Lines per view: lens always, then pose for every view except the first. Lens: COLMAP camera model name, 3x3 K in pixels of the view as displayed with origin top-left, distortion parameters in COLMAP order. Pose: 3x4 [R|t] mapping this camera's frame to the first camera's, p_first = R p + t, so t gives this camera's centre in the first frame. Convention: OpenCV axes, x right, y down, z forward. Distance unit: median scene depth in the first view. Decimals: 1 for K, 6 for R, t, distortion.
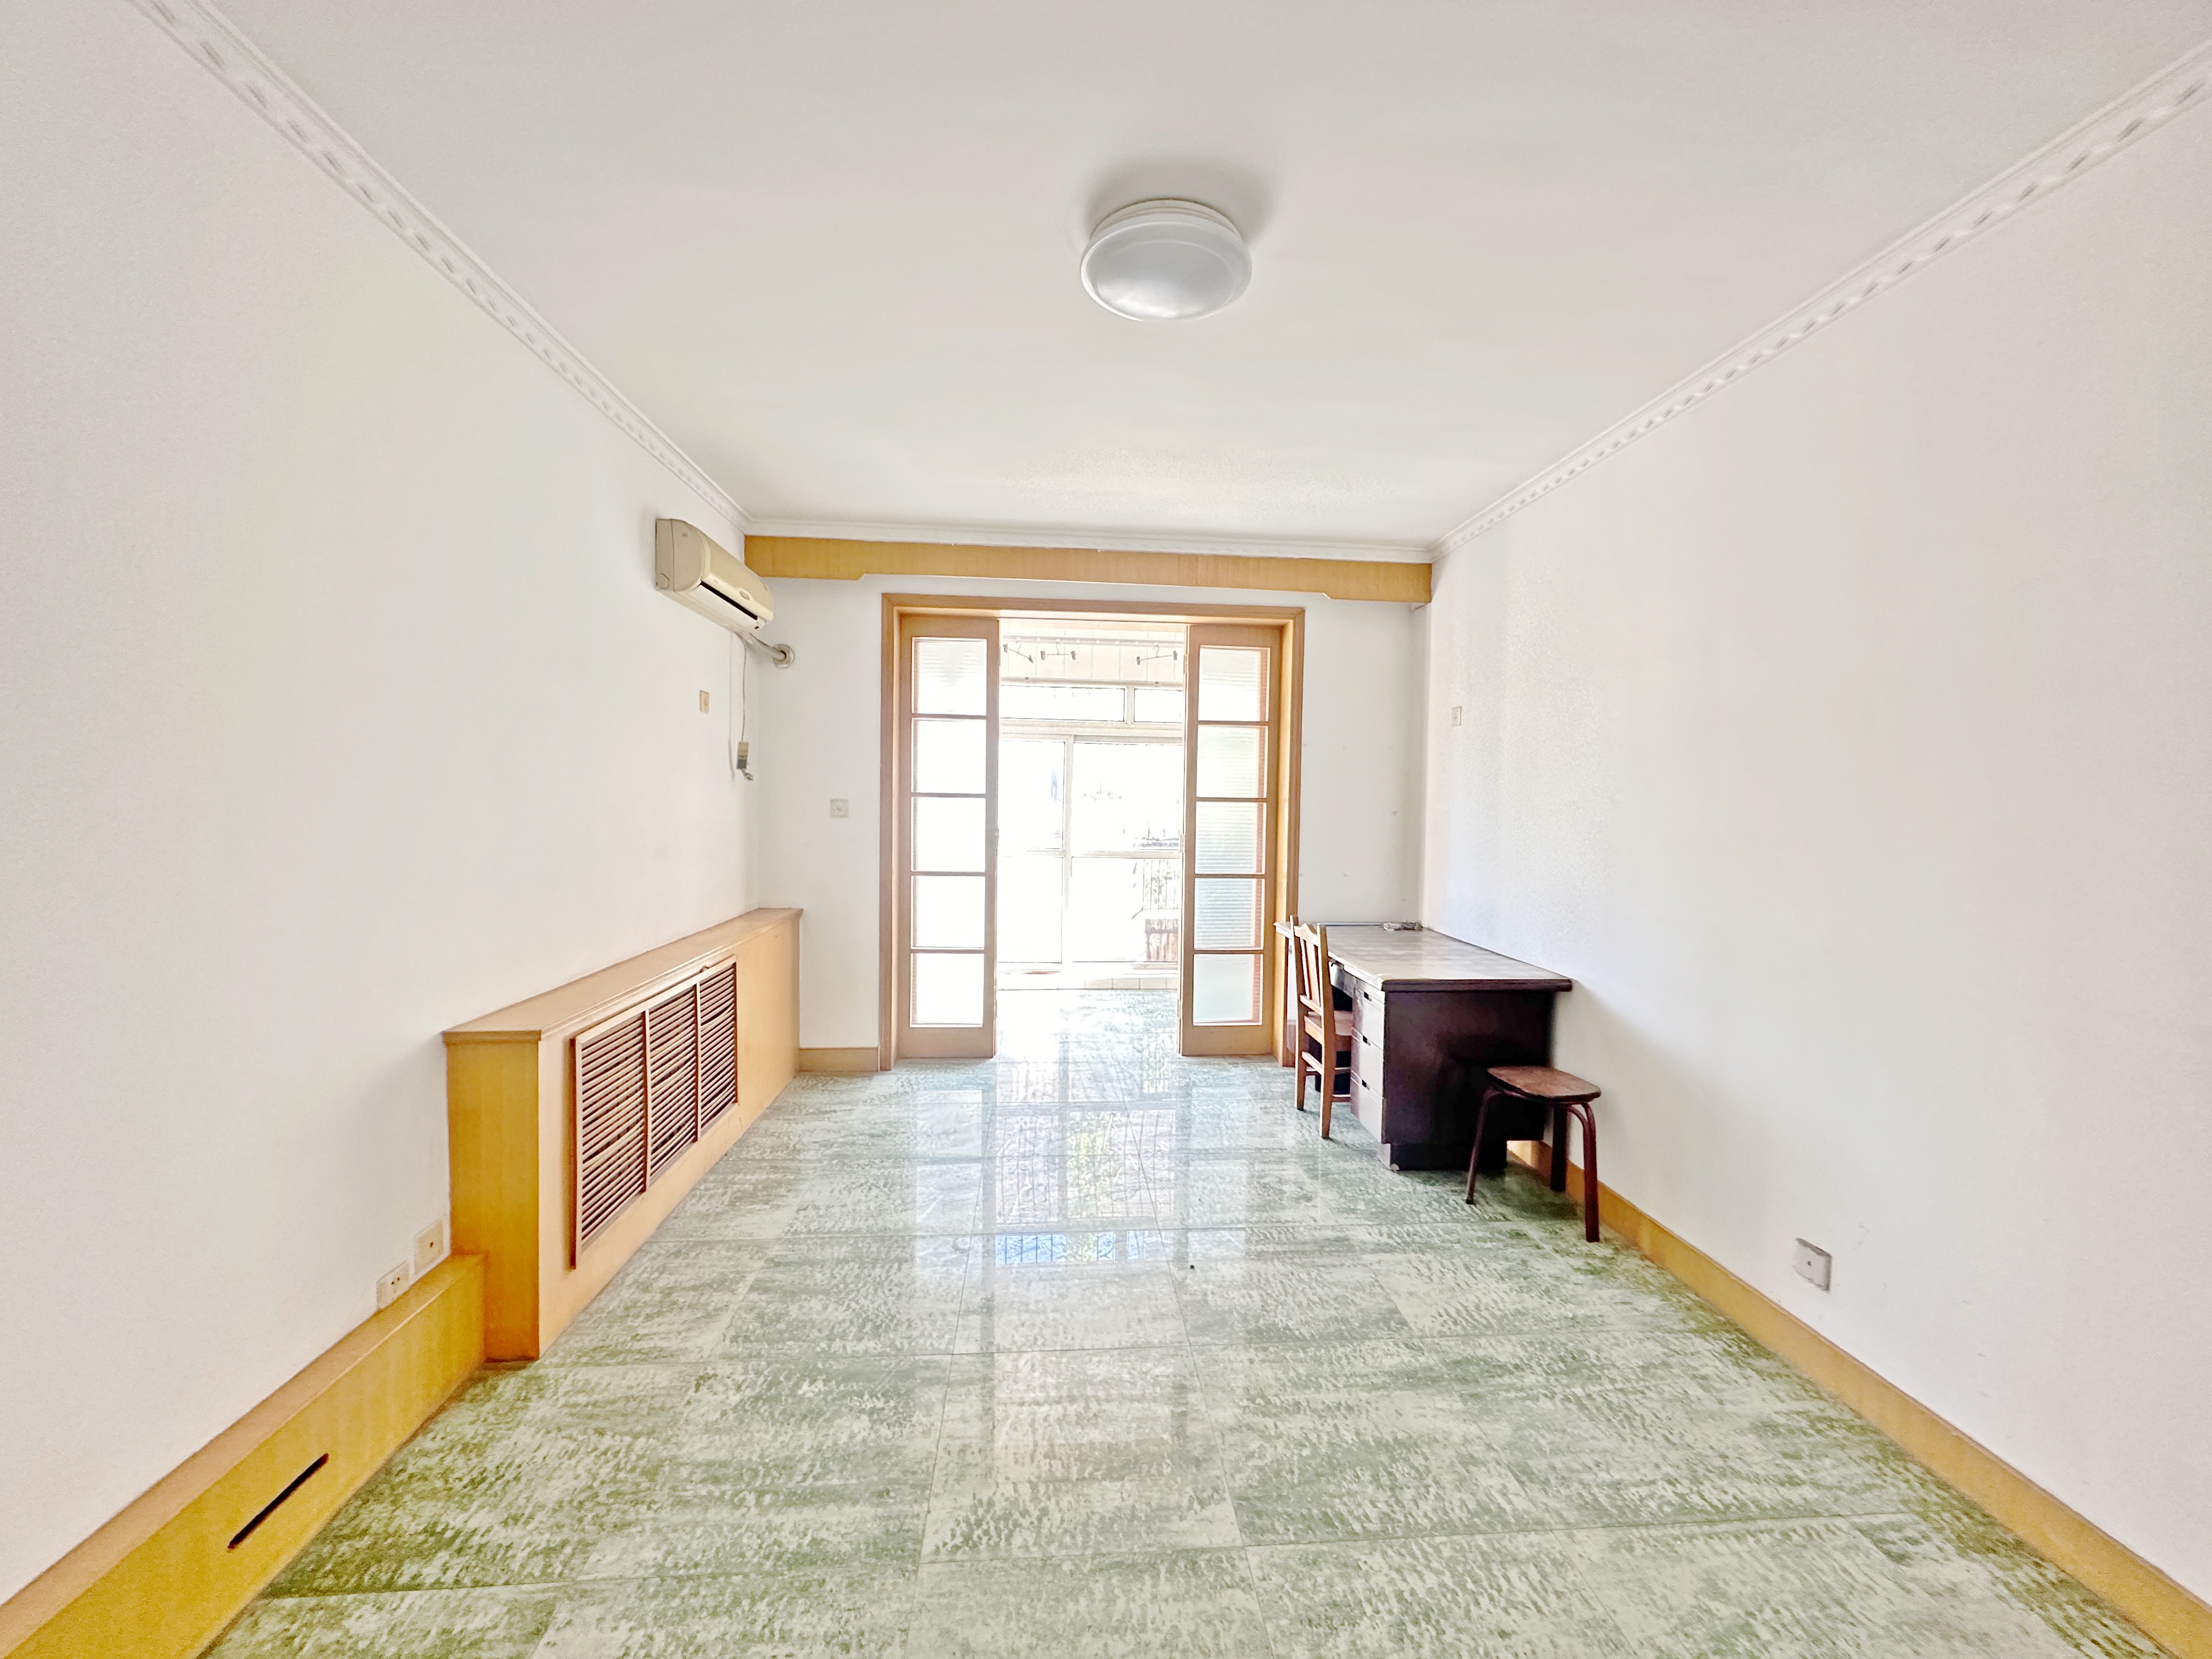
lens RADIAL K [[876.9, 0, 1106.6], [0, 876.9, 823.6], [0, 0, 1]] dist [-0.001944, 0.000221]
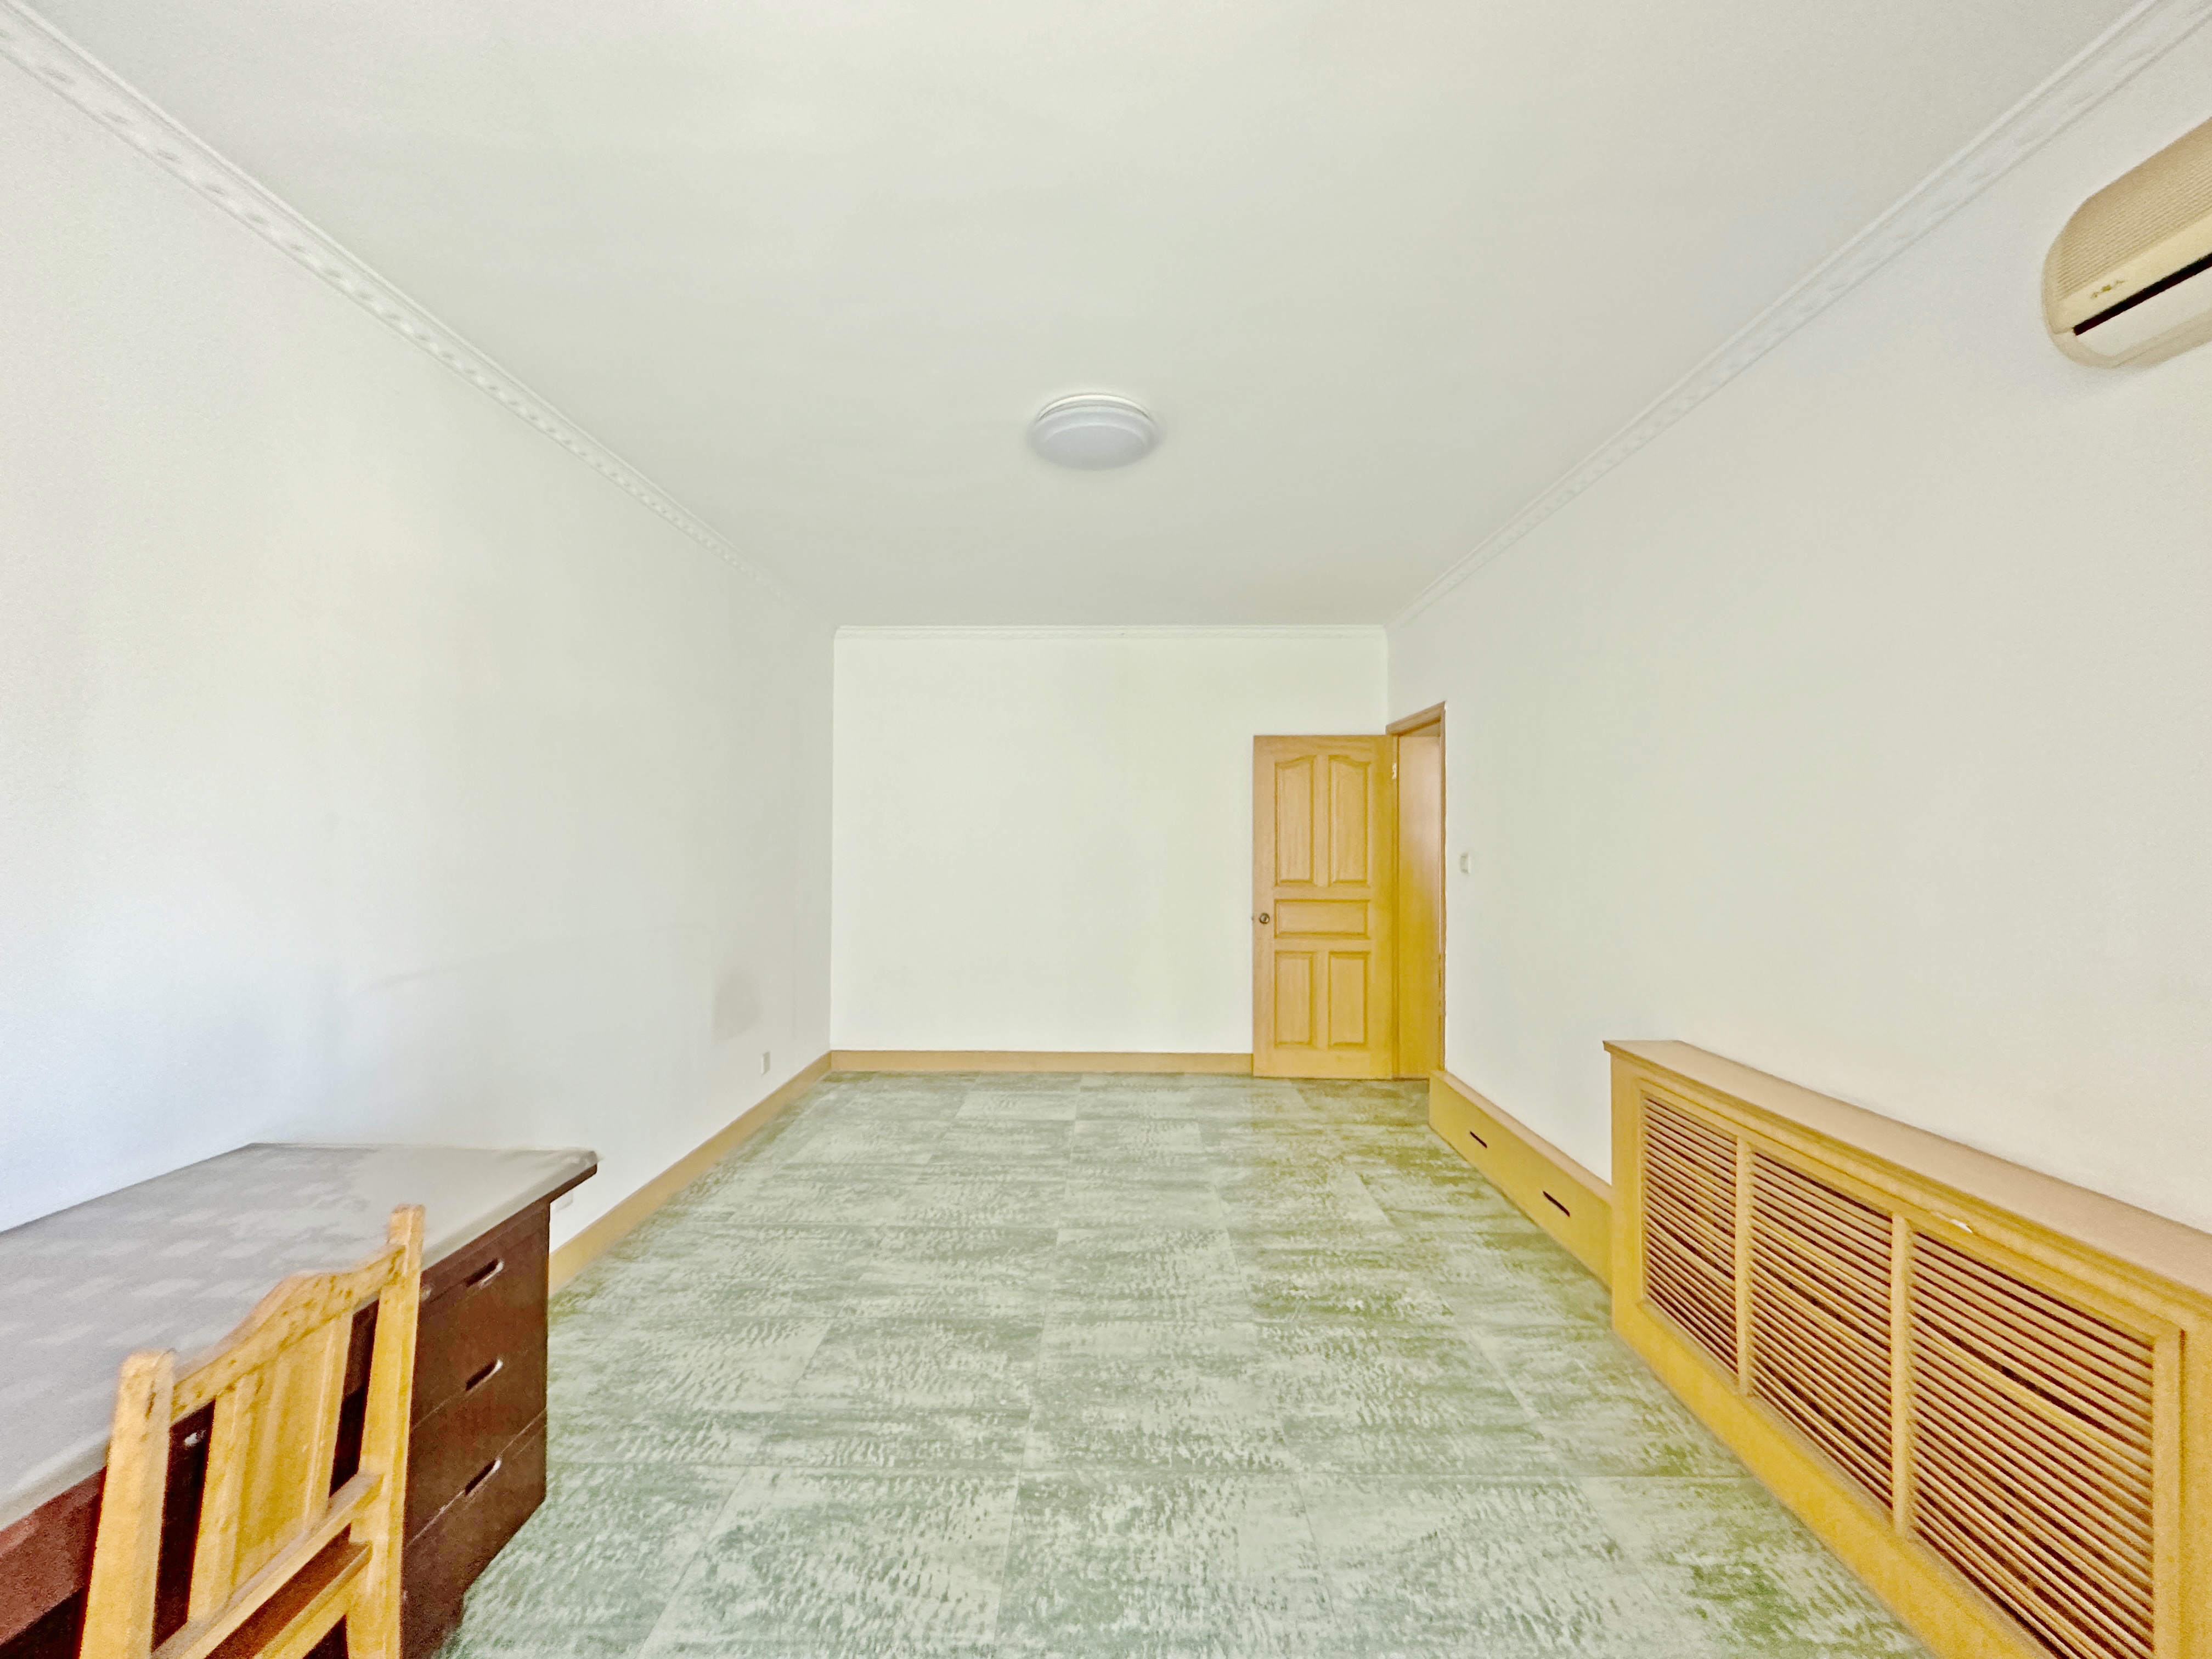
lens RADIAL K [[876.9, 0, 1104.4], [0, 876.9, 833.4], [0, 0, 1]] dist [-0.001944, 0.000221]
pose [[-0.995741, -0.019525, 0.090108, -0.075022], [-0.017108, 0.999475, 0.027513, -0.064817], [-0.090598, 0.025855, -0.995552, 2.233272]]
